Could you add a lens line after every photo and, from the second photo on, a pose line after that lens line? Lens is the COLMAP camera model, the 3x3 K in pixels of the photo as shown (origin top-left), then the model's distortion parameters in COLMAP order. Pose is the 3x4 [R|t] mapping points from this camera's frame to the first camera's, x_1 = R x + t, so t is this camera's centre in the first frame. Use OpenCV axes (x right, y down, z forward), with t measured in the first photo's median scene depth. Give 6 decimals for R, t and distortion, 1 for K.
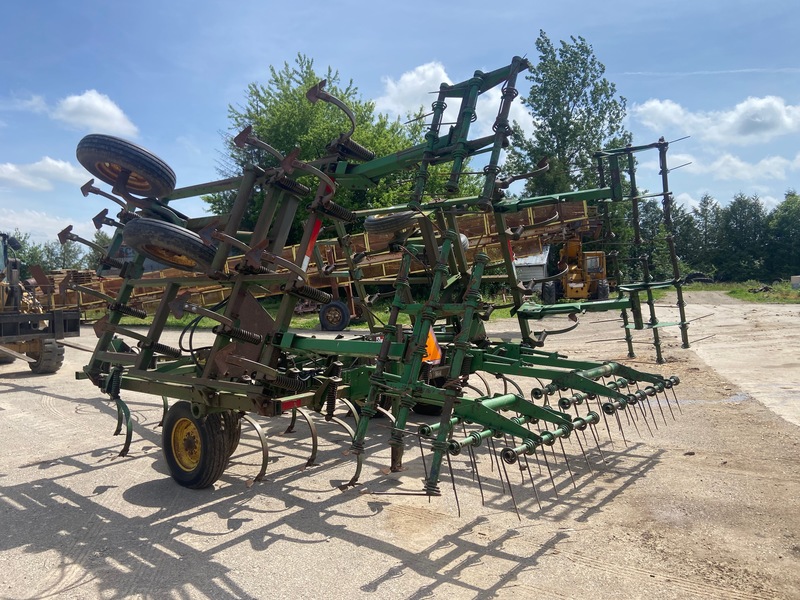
lens RADIAL K [[600.4, 0, 397.7], [0, 600.4, 303.9], [0, 0, 1]] dist [0.097098, -0.107947]
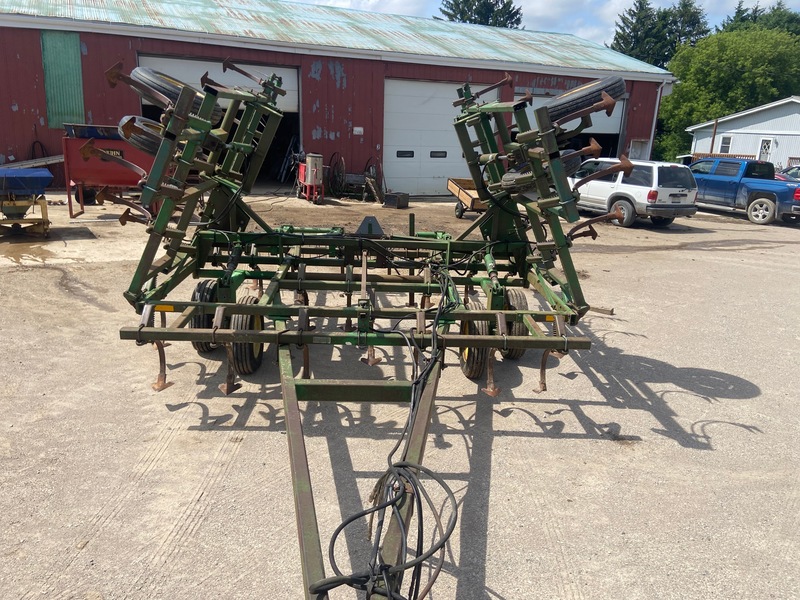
lens RADIAL K [[600.4, 0, 404.8], [0, 600.4, 301.8], [0, 0, 1]] dist [0.097098, -0.107947]
pose [[-0.670019, -0.226358, 0.706992, -1.191903], [-0.012631, 0.955715, 0.294021, -0.208865], [-0.742237, 0.188070, -0.643206, 2.196947]]
